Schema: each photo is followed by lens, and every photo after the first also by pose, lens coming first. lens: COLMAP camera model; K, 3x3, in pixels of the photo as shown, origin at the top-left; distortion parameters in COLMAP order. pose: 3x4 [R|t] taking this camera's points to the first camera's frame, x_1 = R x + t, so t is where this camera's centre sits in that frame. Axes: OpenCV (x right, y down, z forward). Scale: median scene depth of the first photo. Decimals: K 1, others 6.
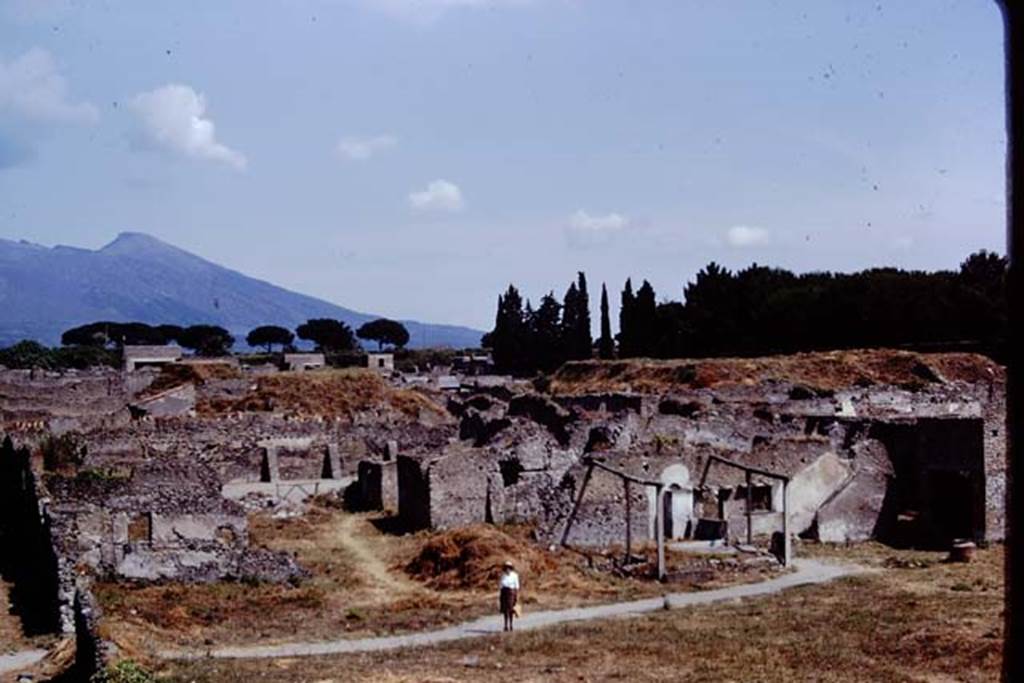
lens RADIAL K [[1685.1, 0, 505.8], [0, 1685.1, 340.3], [0, 0, 1]] dist [-0.273189, 0.000000]
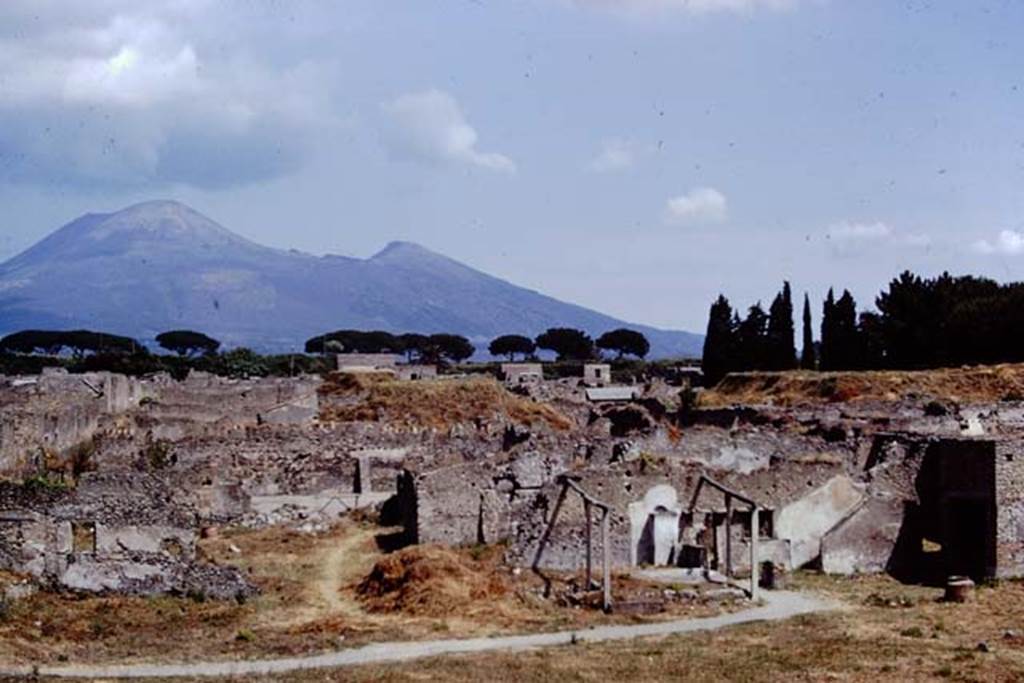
lens RADIAL K [[1685.1, 0, 513.4], [0, 1685.1, 351.8], [0, 0, 1]] dist [-0.273189, 0.000000]
pose [[0.983986, 0.006628, -0.178123, 0.179773], [-0.006504, 0.999978, 0.001281, -0.000149], [0.178127, -0.000102, 0.984007, 0.072709]]
